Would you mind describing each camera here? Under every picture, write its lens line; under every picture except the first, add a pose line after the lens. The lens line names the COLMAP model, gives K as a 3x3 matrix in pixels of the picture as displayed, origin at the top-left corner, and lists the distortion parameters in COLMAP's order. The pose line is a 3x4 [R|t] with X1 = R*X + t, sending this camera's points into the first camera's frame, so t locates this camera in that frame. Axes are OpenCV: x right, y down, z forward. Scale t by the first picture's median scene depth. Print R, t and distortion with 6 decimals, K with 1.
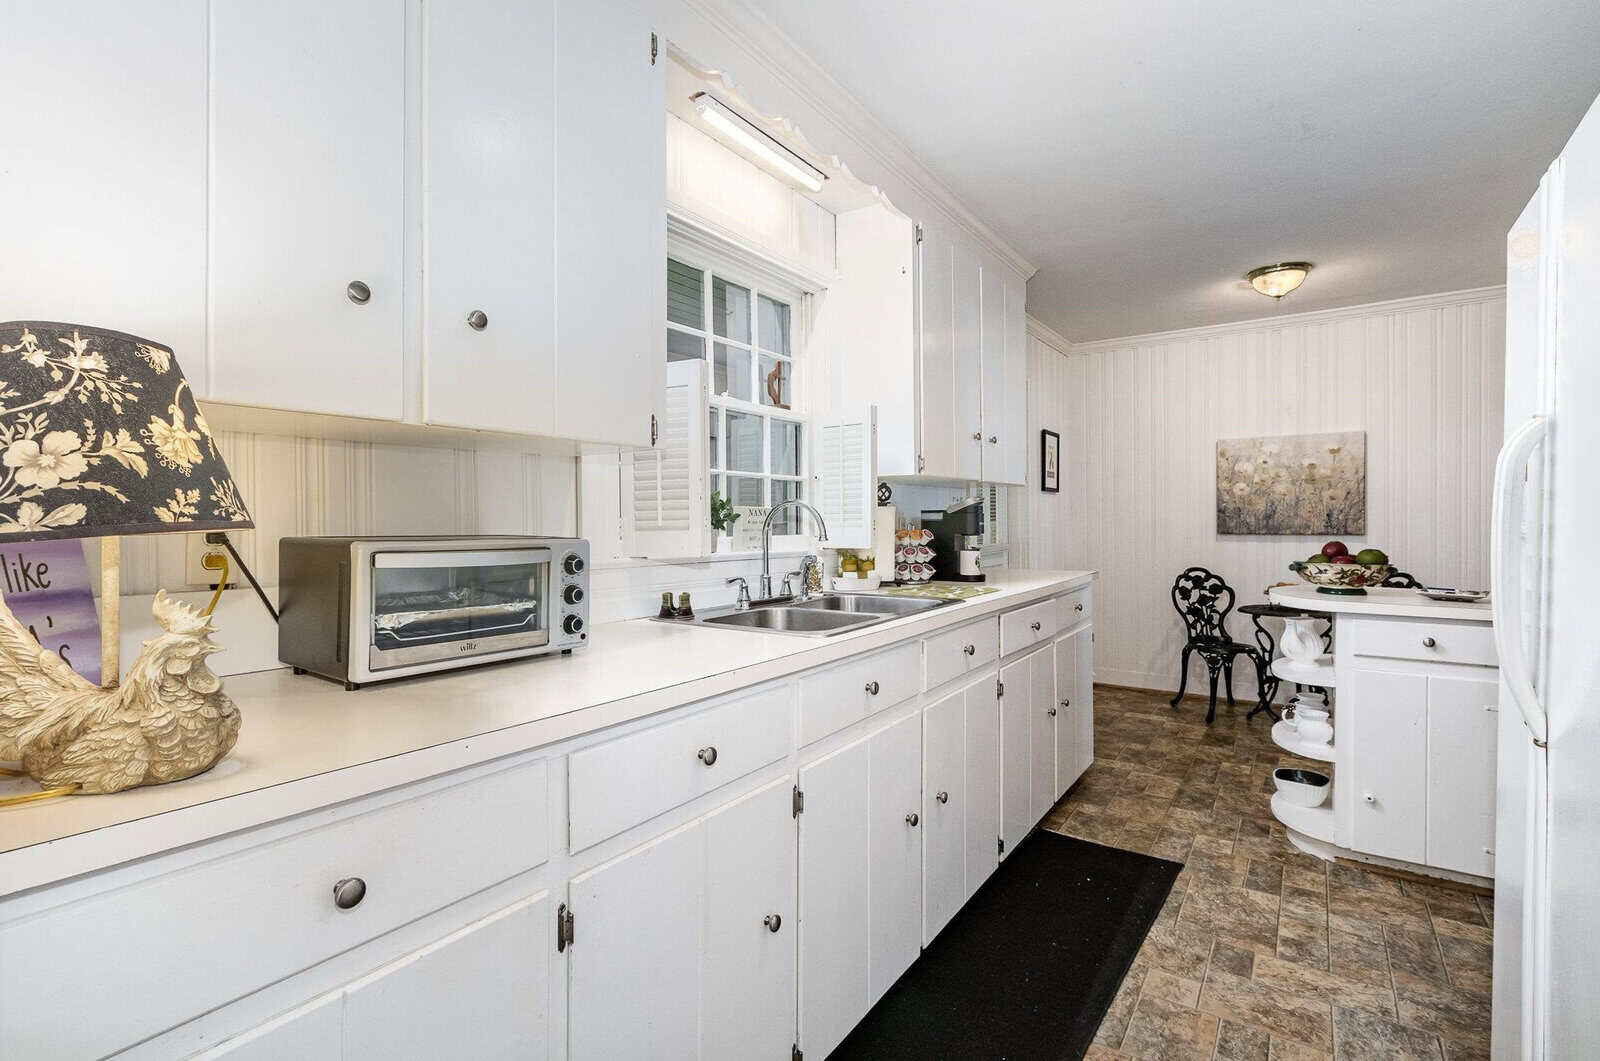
lens RADIAL K [[752.5, 0, 802.7], [0, 752.5, 519.1], [0, 0, 1]] dist [0.002245, 0.001002]
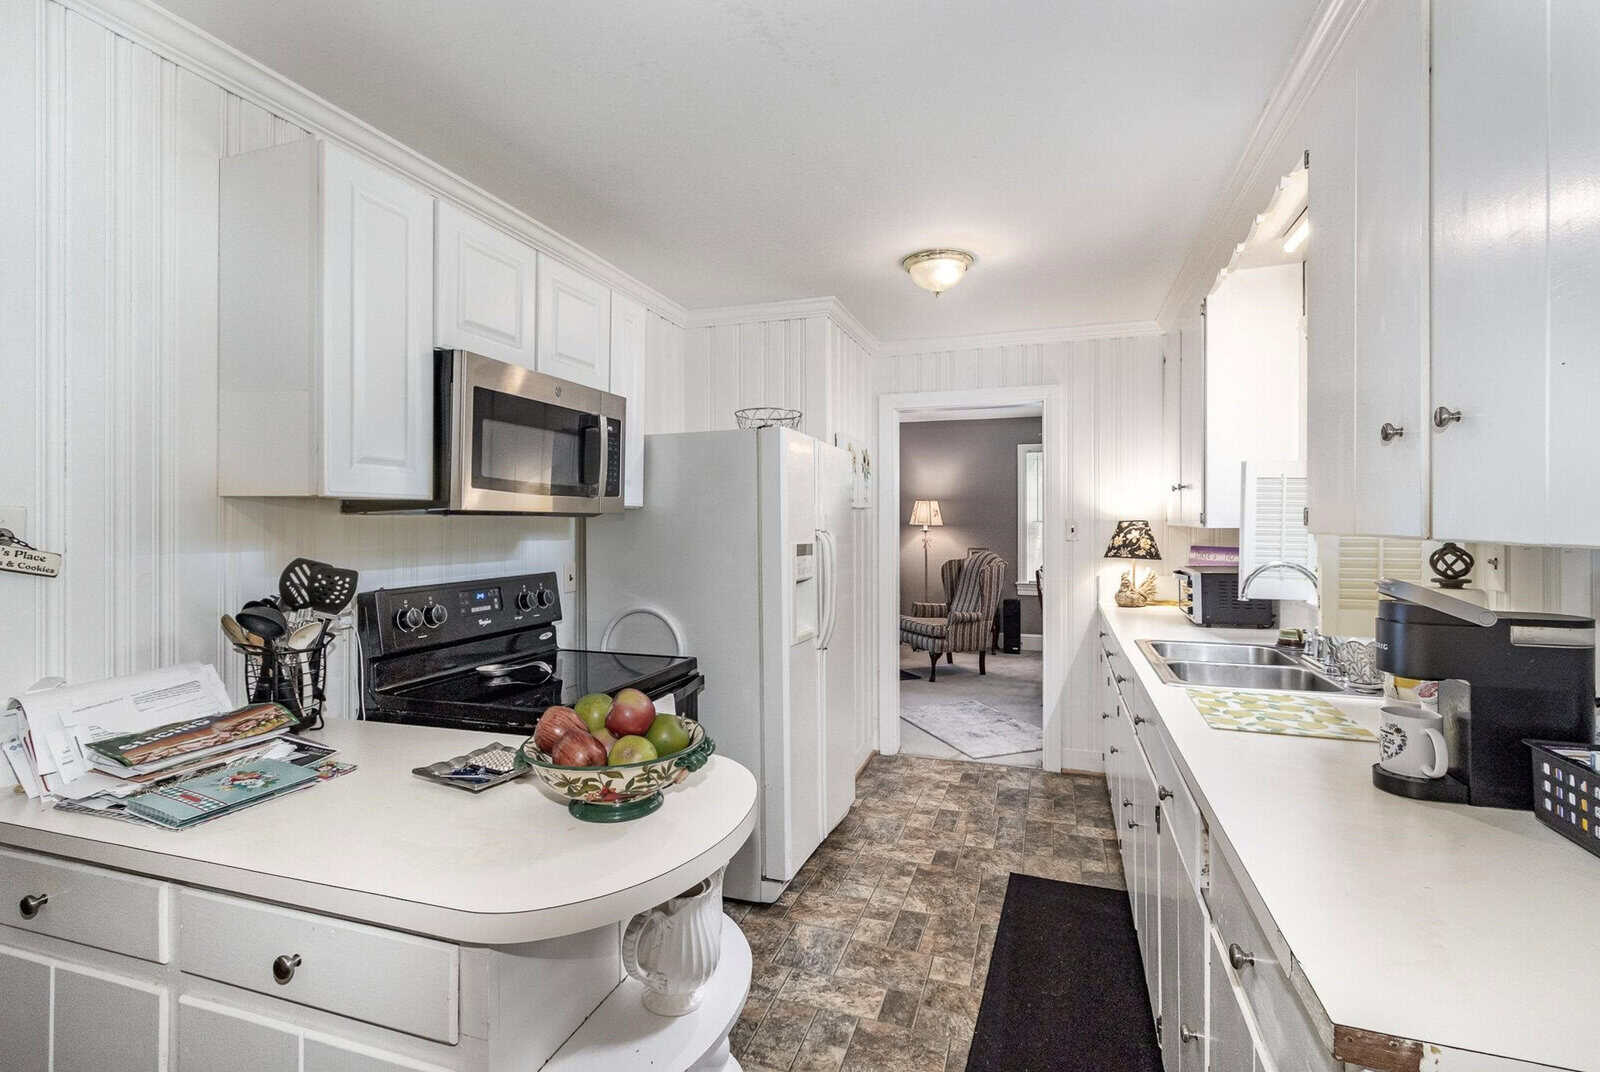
lens RADIAL K [[752.5, 0, 796.8], [0, 752.5, 525.9], [0, 0, 1]] dist [0.002245, 0.001002]
pose [[-0.963002, 0.015752, -0.269035, 0.958561], [0.010987, 0.999755, 0.019208, -0.104572], [0.269272, 0.015541, -0.962939, 1.919581]]
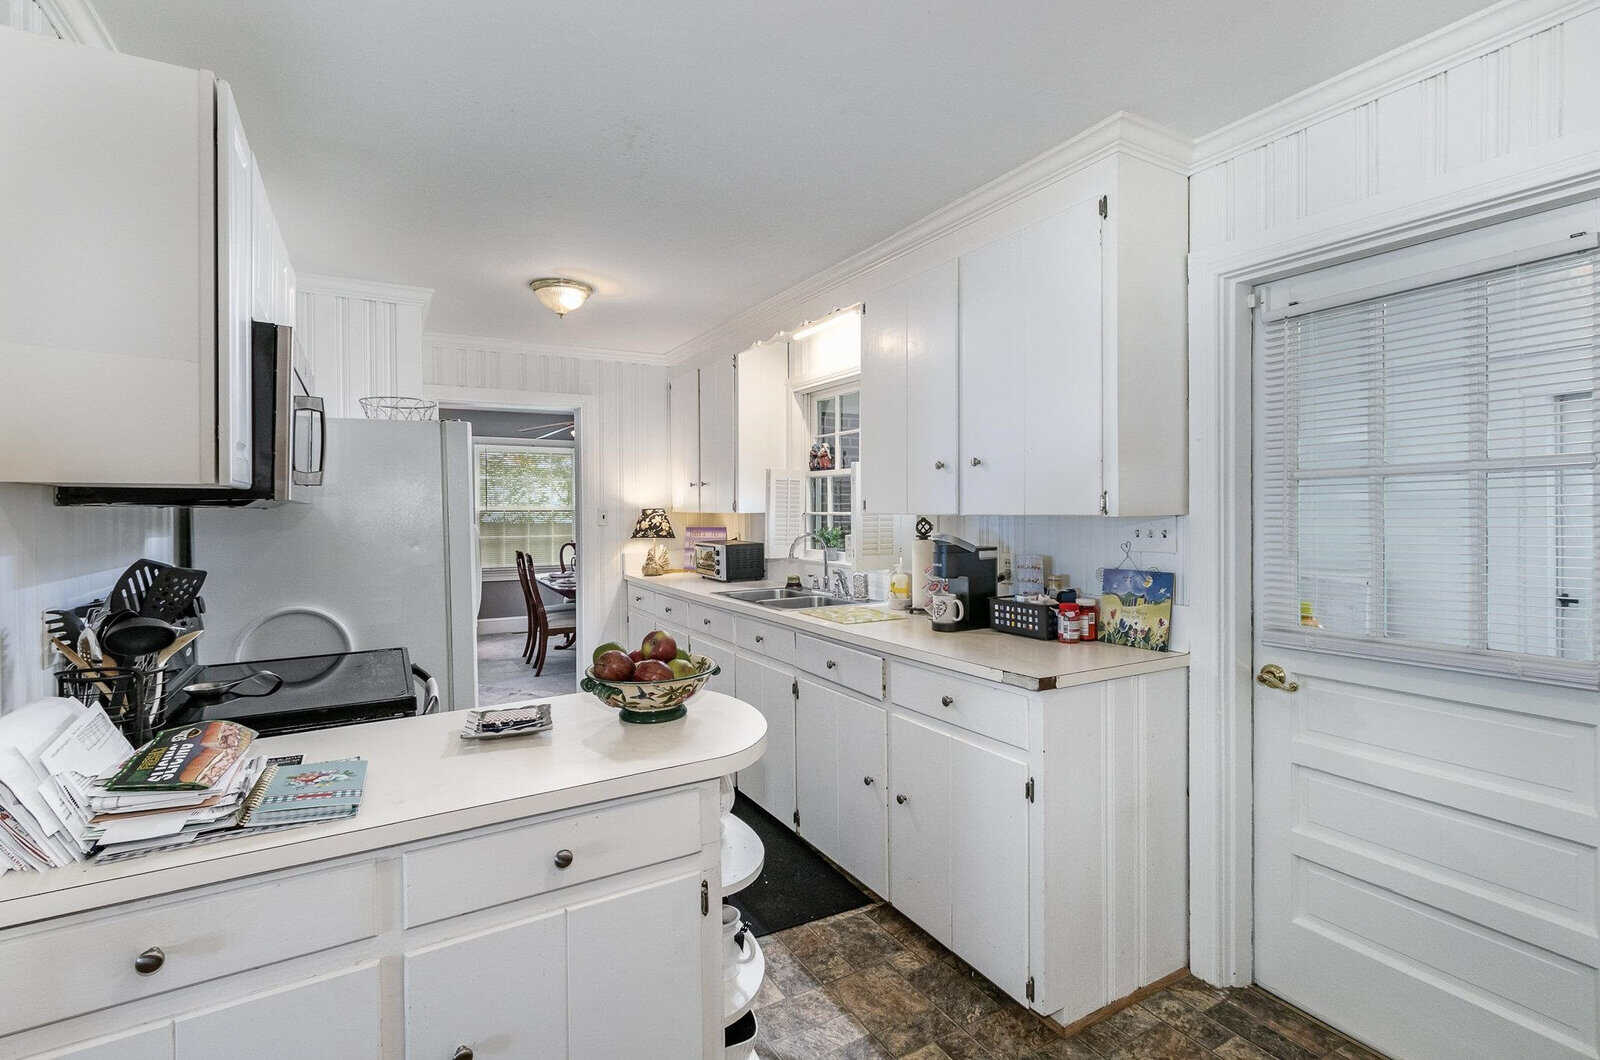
lens RADIAL K [[752.5, 0, 799.8], [0, 752.5, 530.5], [0, 0, 1]] dist [0.002245, 0.001002]
pose [[-0.433408, 0.045349, -0.900056, 1.595638], [0.006950, 0.998872, 0.046981, -0.112839], [0.901171, 0.014106, -0.433234, 1.812098]]
